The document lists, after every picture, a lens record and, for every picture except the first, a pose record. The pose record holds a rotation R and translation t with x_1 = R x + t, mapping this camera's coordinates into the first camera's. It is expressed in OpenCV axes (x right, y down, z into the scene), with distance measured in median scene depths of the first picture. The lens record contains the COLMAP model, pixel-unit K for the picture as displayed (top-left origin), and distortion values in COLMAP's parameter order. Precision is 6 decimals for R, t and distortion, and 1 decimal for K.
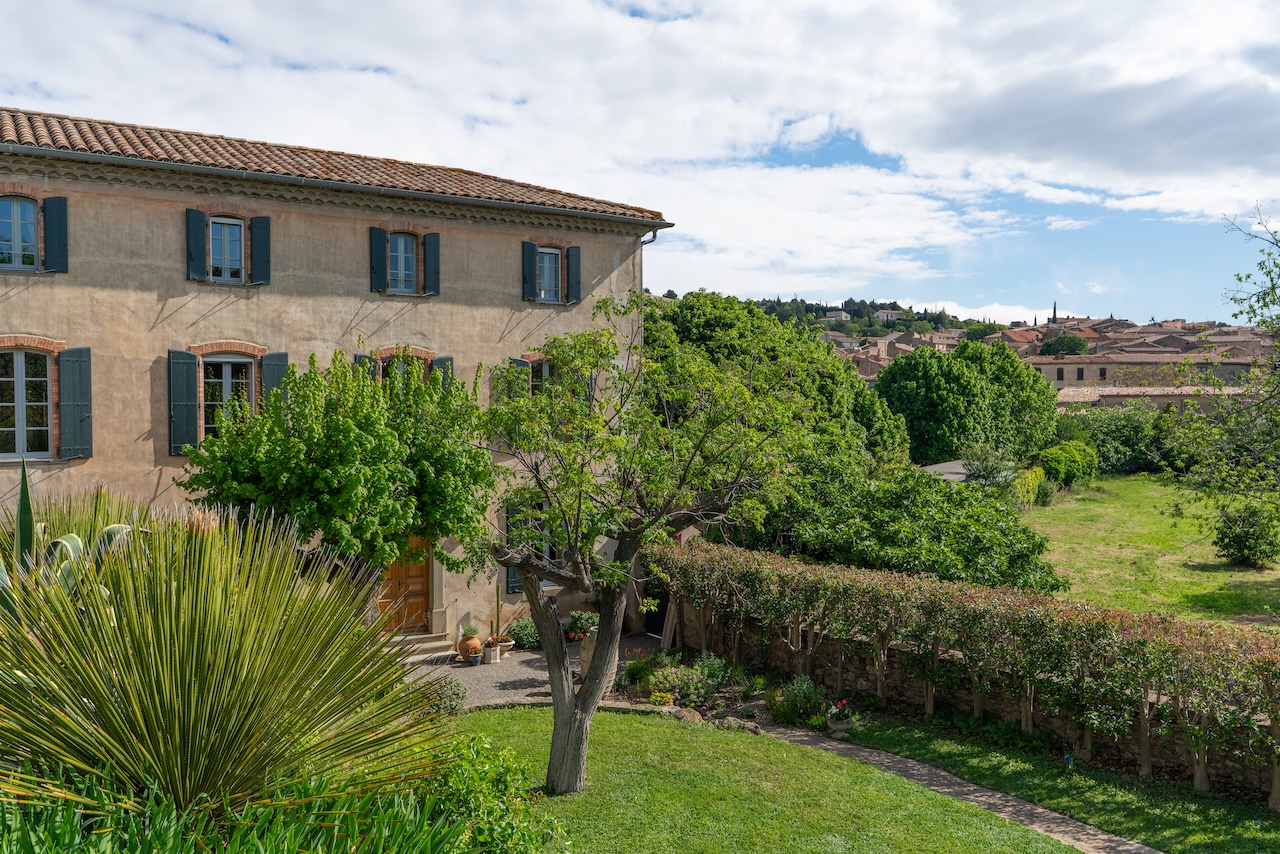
lens RADIAL K [[1060.7, 0, 641.6], [0, 1060.7, 426.2], [0, 0, 1]] dist [0.001497, -0.000637]
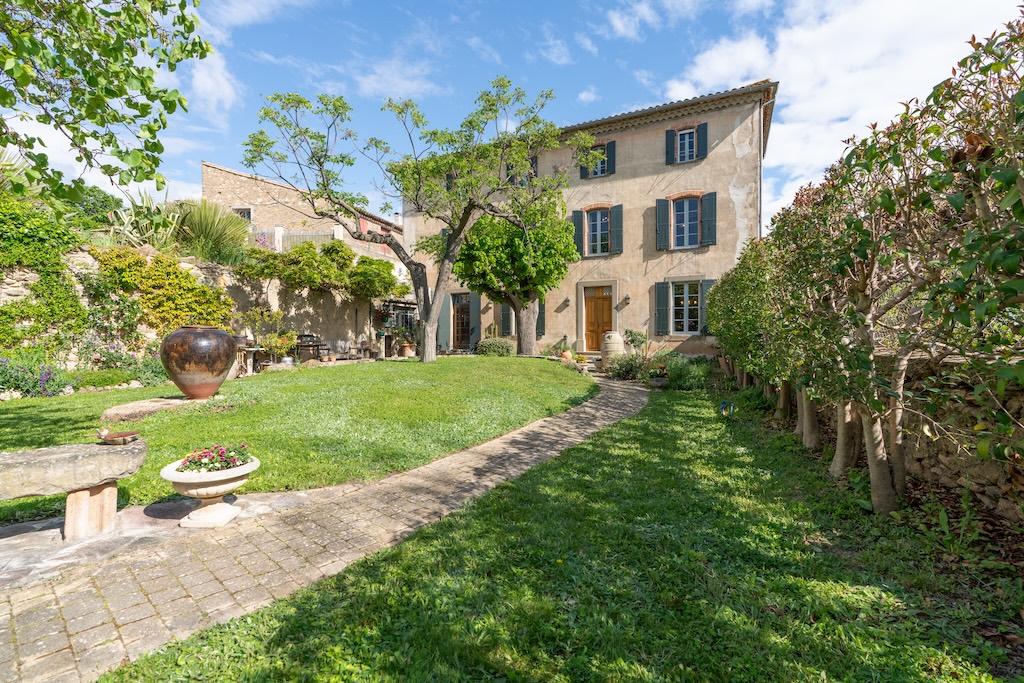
lens RADIAL K [[468.2, 0, 508.0], [0, 468.2, 336.0], [0, 0, 1]] dist [-0.004302, 0.000180]
pose [[0.453642, 0.009326, -0.891135, 0.466518], [-0.029305, 0.999561, -0.004458, 0.176015], [0.890702, 0.028136, 0.453716, 0.451291]]
